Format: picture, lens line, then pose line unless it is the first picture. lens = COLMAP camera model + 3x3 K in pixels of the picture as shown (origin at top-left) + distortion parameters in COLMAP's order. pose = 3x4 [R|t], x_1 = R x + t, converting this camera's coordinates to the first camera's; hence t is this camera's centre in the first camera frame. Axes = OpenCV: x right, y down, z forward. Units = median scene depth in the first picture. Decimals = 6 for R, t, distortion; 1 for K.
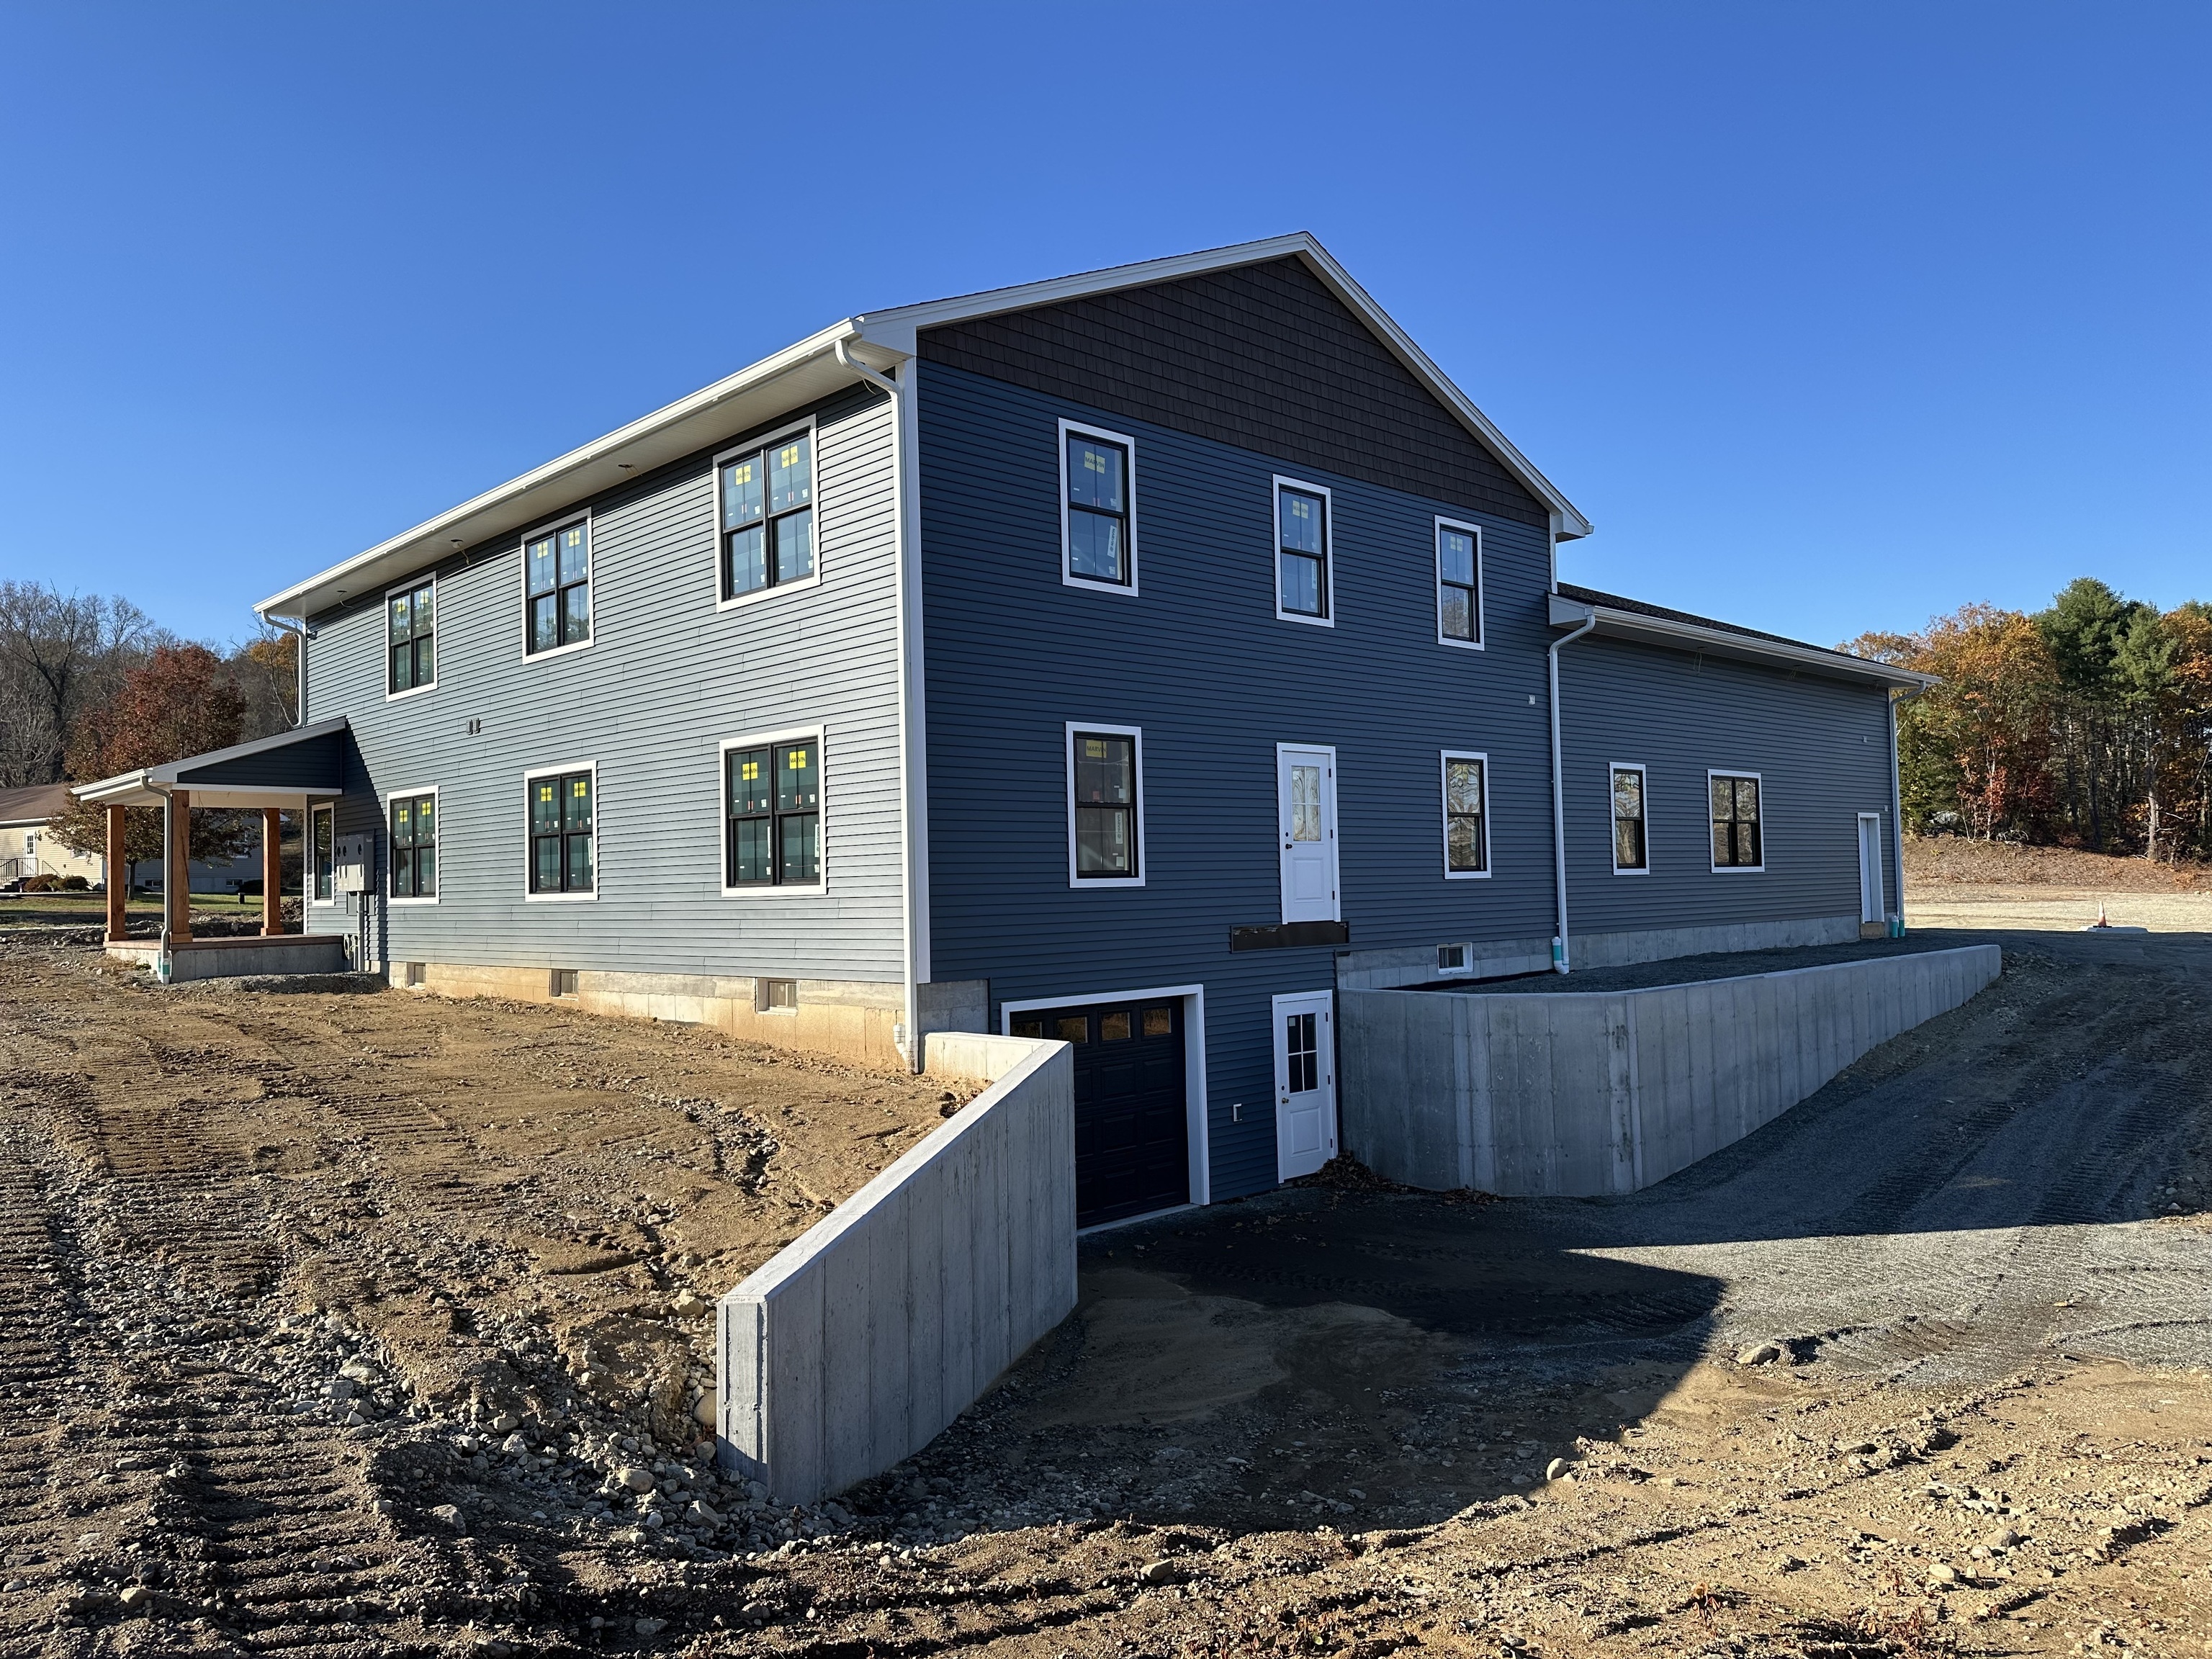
lens RADIAL K [[1549.7, 0, 1106.0], [0, 1549.7, 829.5], [0, 0, 1]] dist [0.035261, -0.038510]
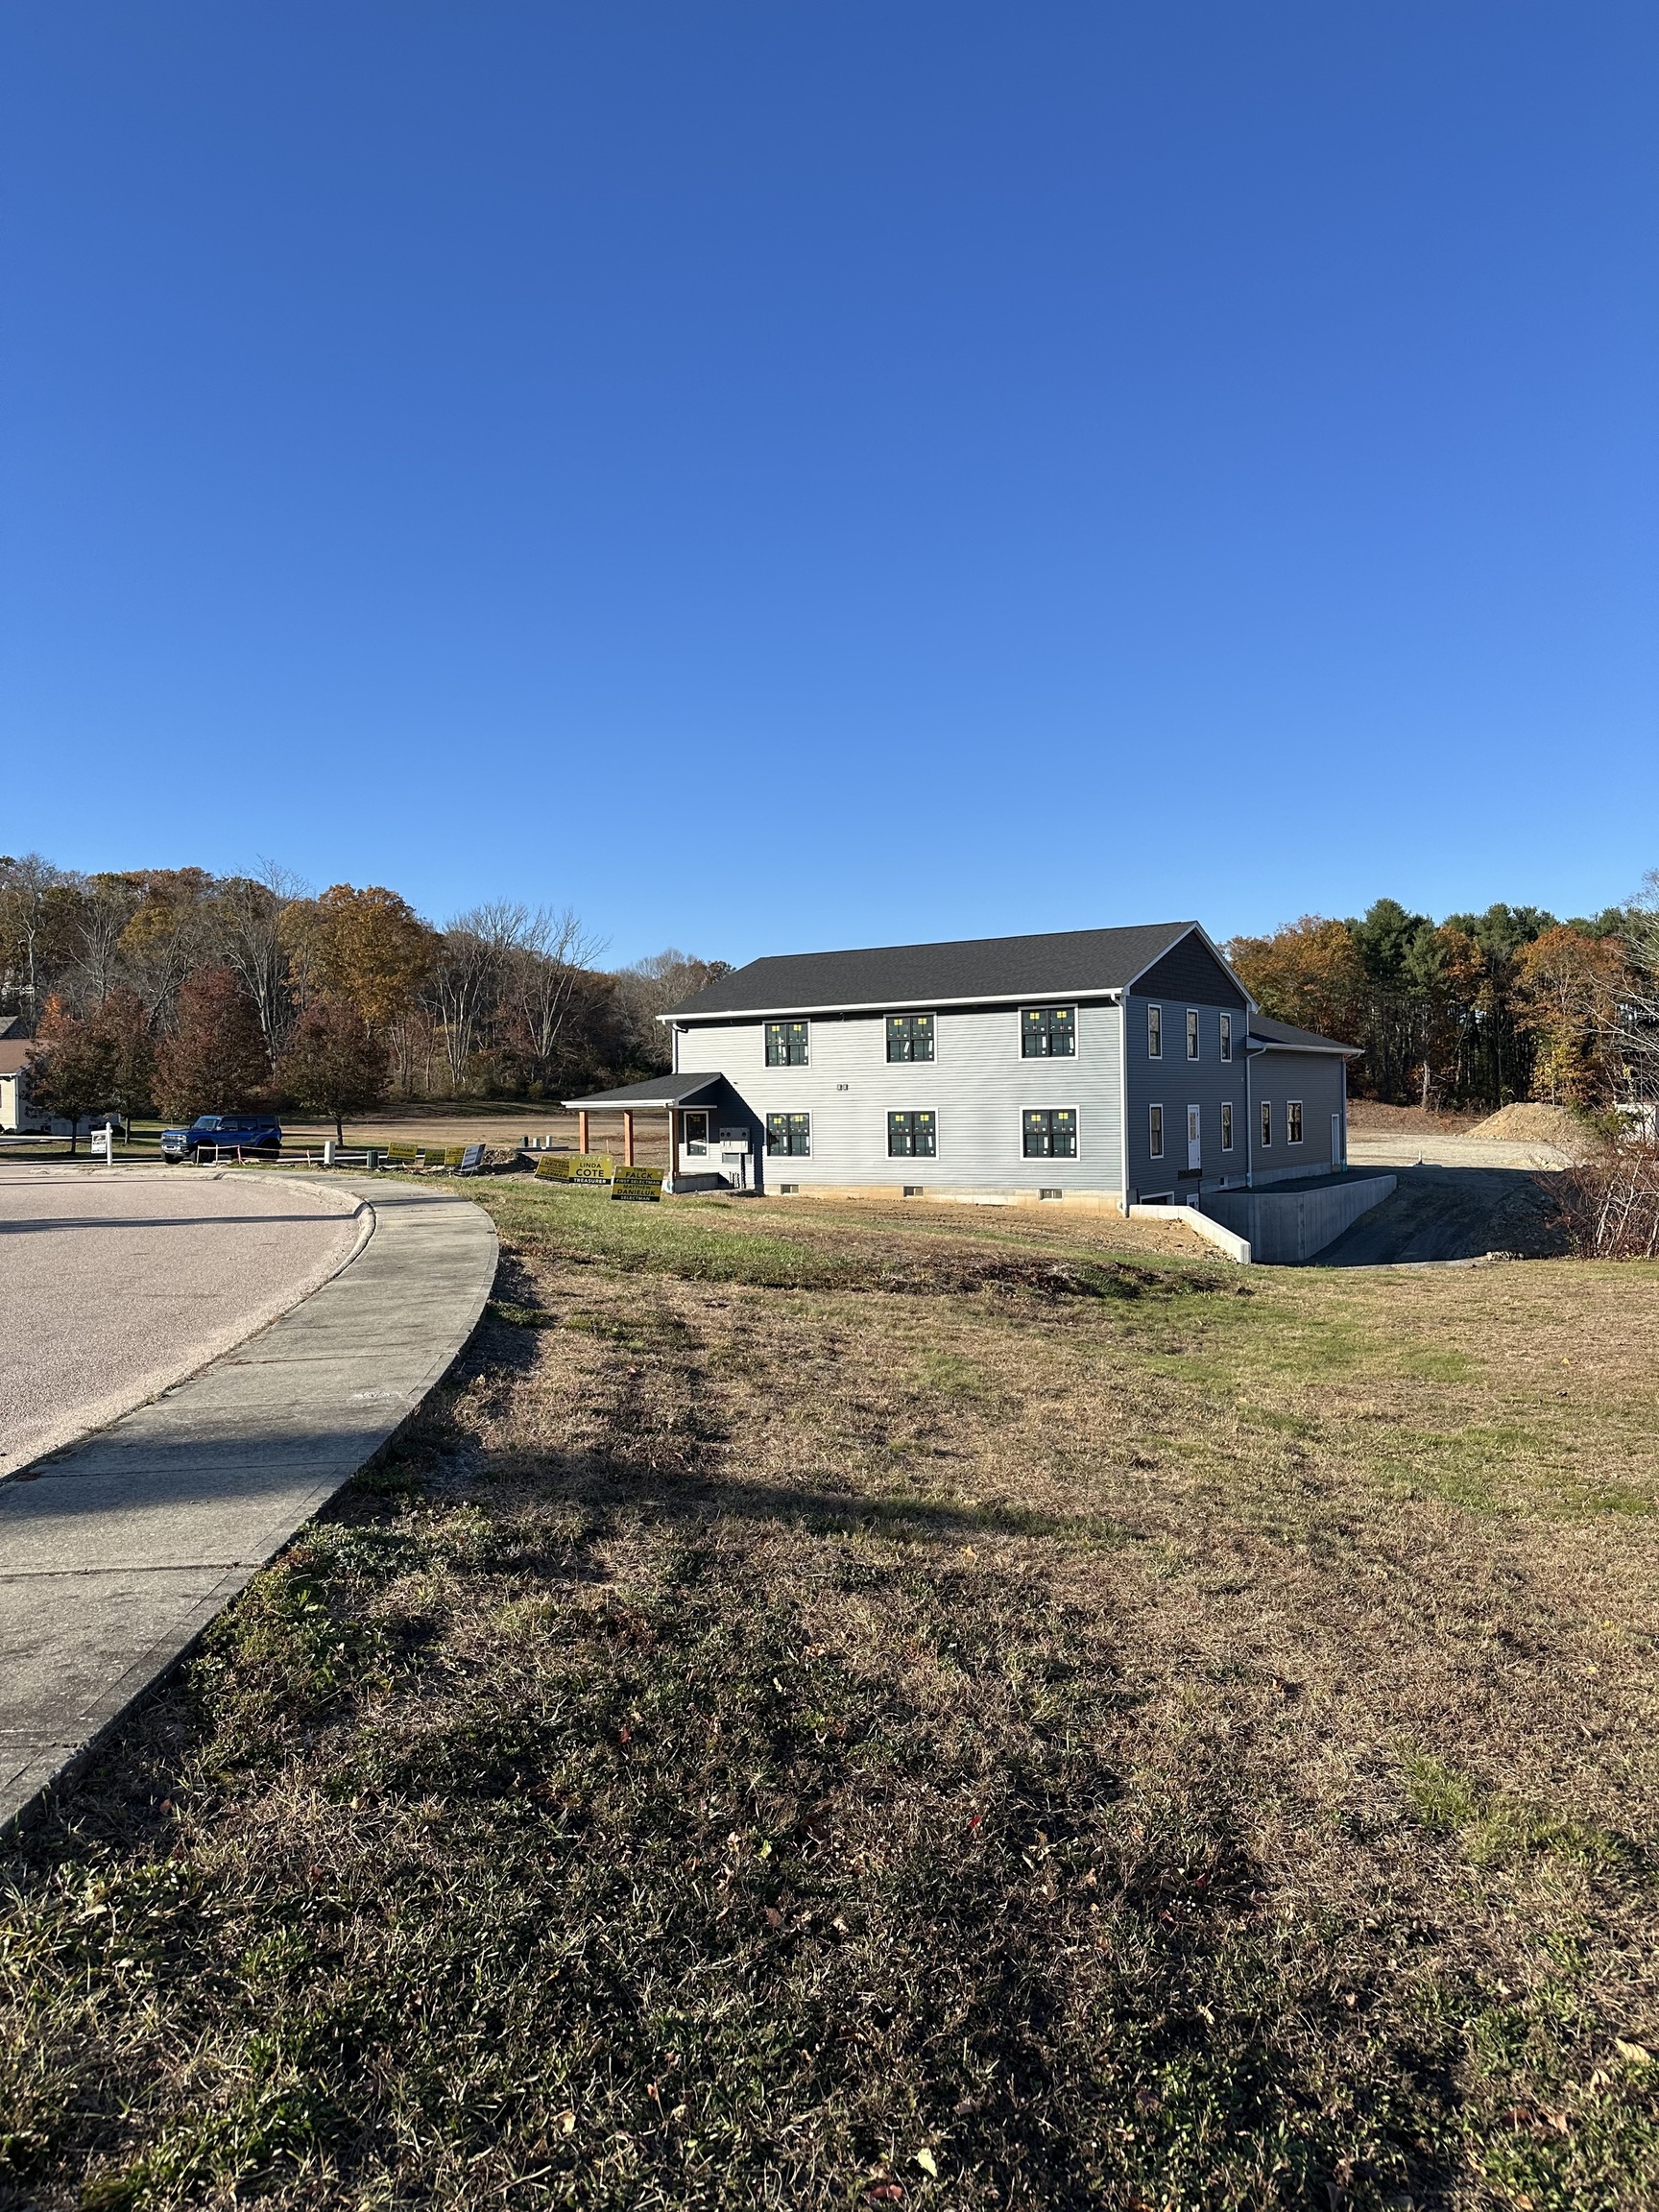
lens RADIAL K [[1536.3, 0, 827.3], [0, 1536.3, 1116.6], [0, 0, 1]] dist [0.089374, -0.128421]
pose [[0.973359, 0.005325, 0.229223, -0.156112], [-0.014254, 0.999202, 0.037316, -0.017478], [-0.228842, -0.039590, 0.972658, -0.210479]]
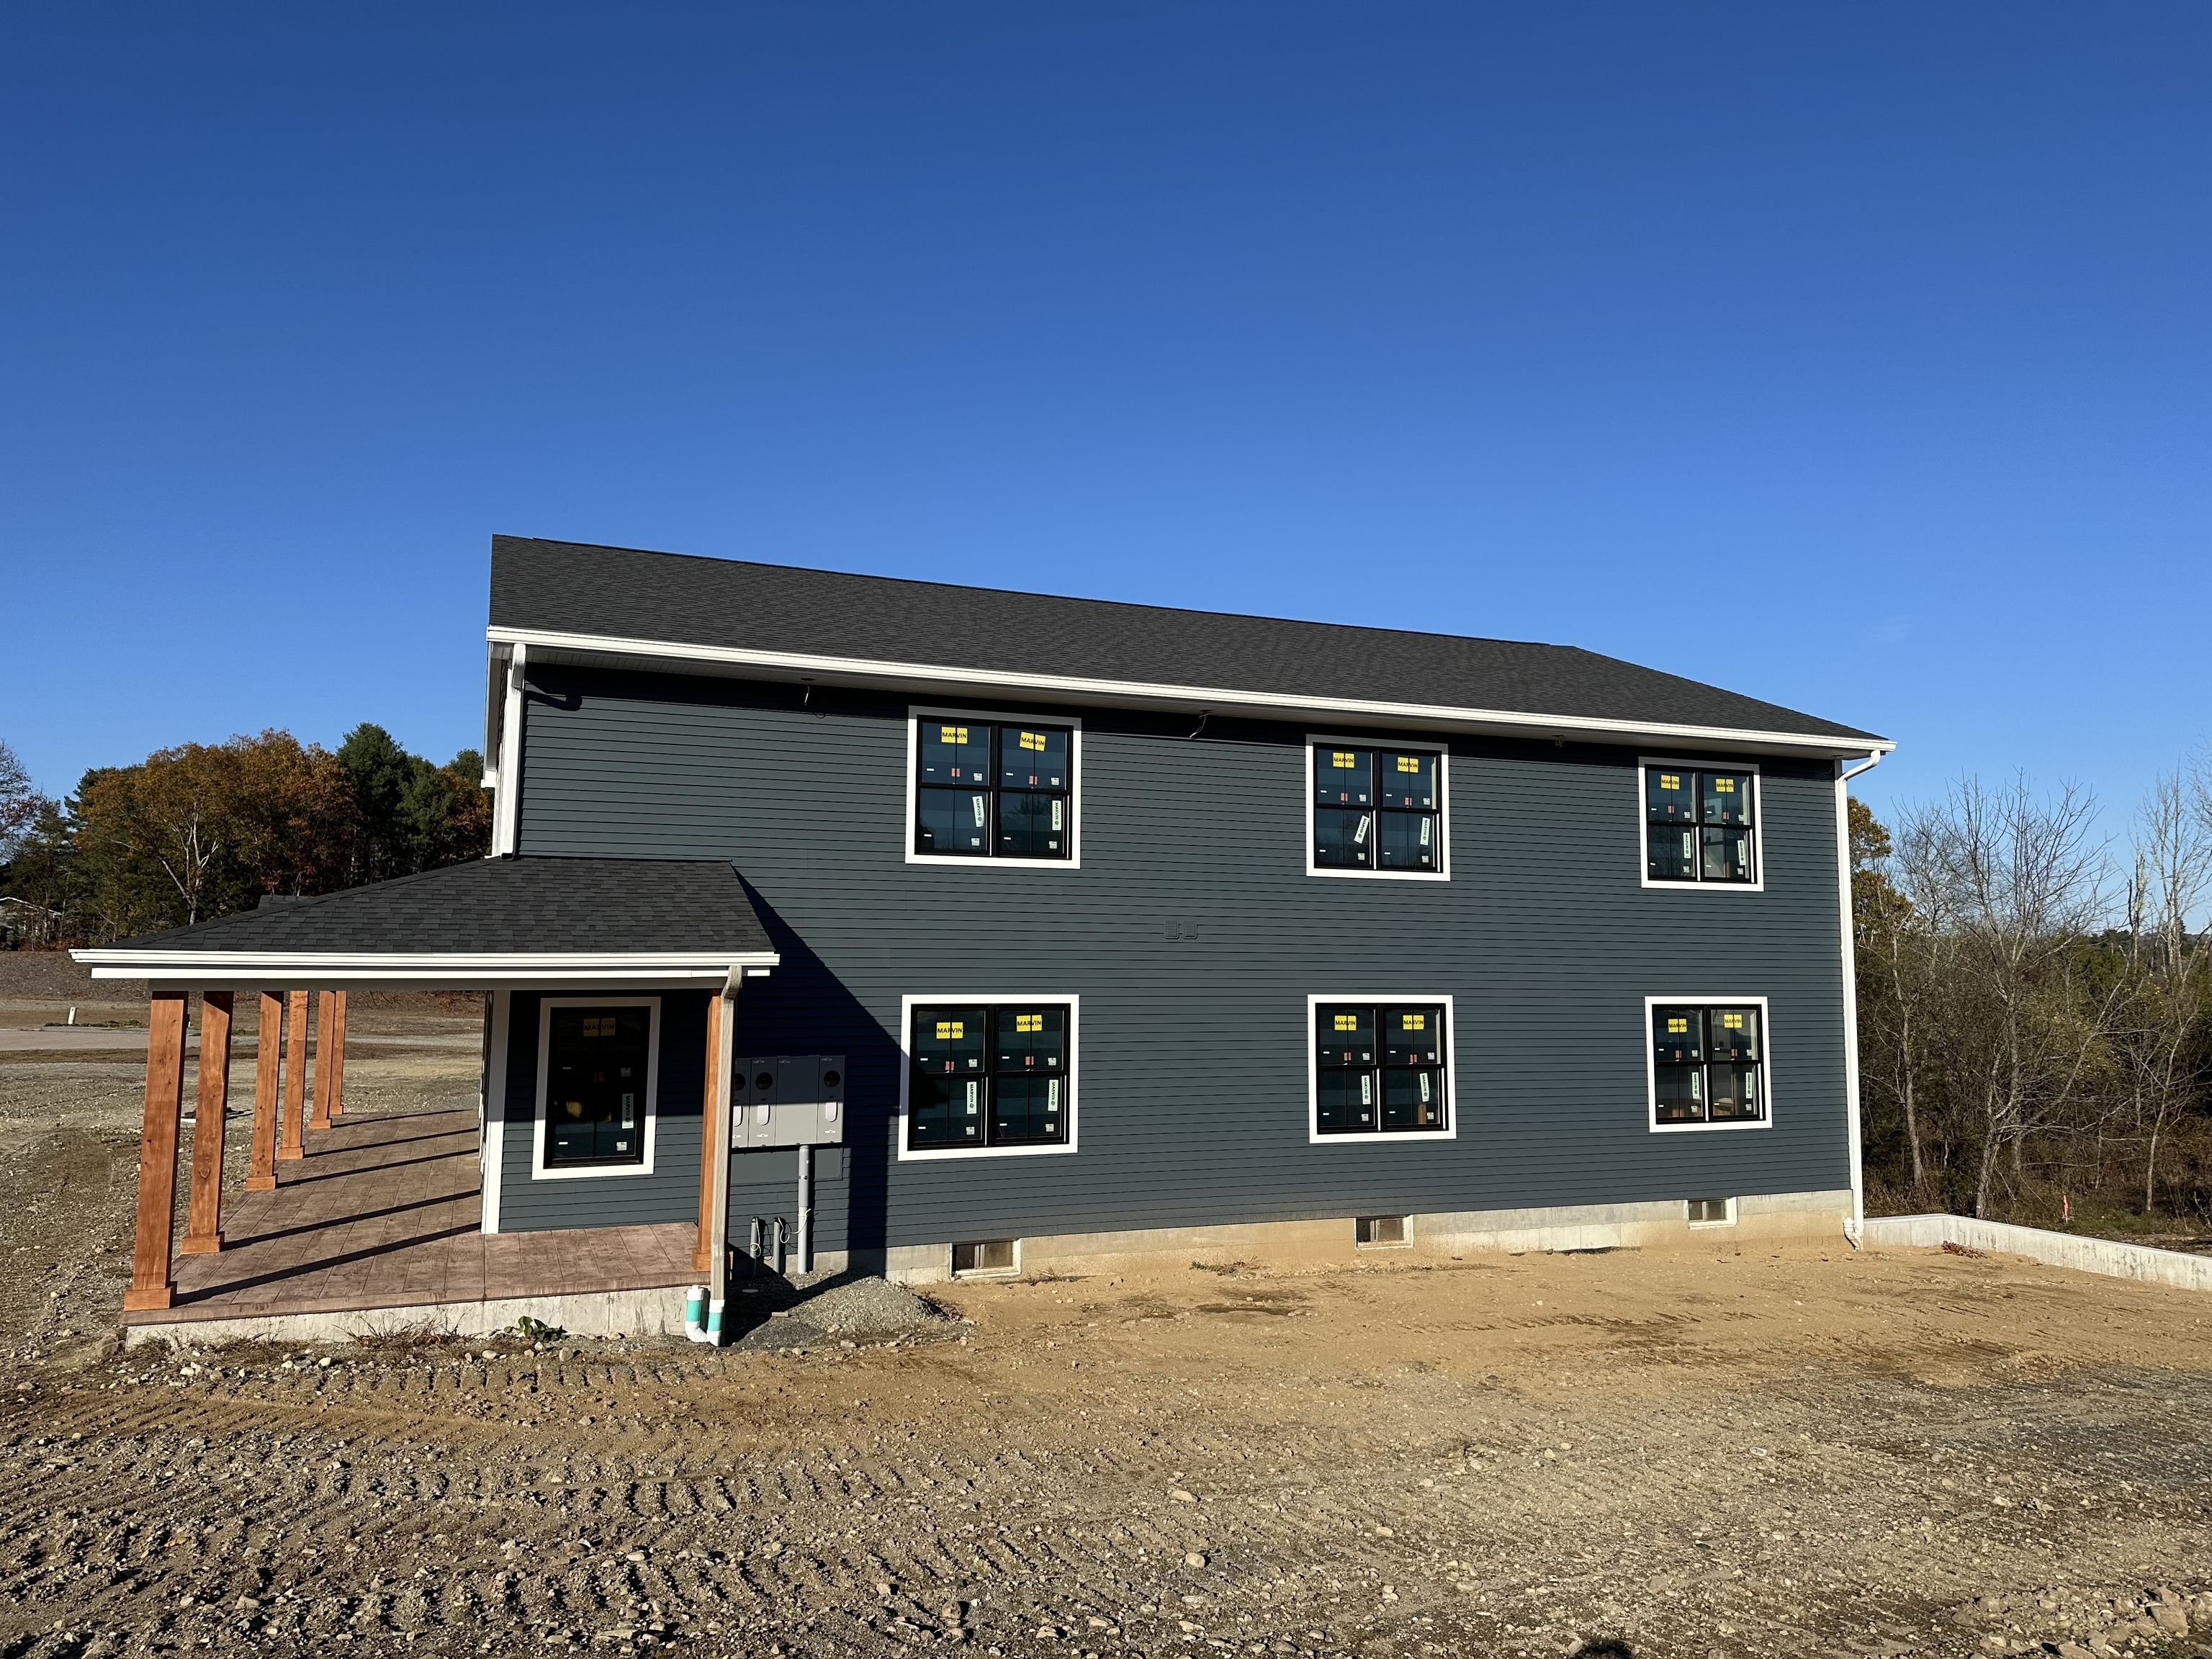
lens RADIAL K [[1549.7, 0, 1106.0], [0, 1549.7, 829.5], [0, 0, 1]] dist [0.035261, -0.038510]
pose [[0.373949, 0.108843, 0.921040, -0.188022], [-0.048375, 0.994027, -0.097827, -0.006047], [-0.926187, -0.007973, 0.376981, 0.118189]]
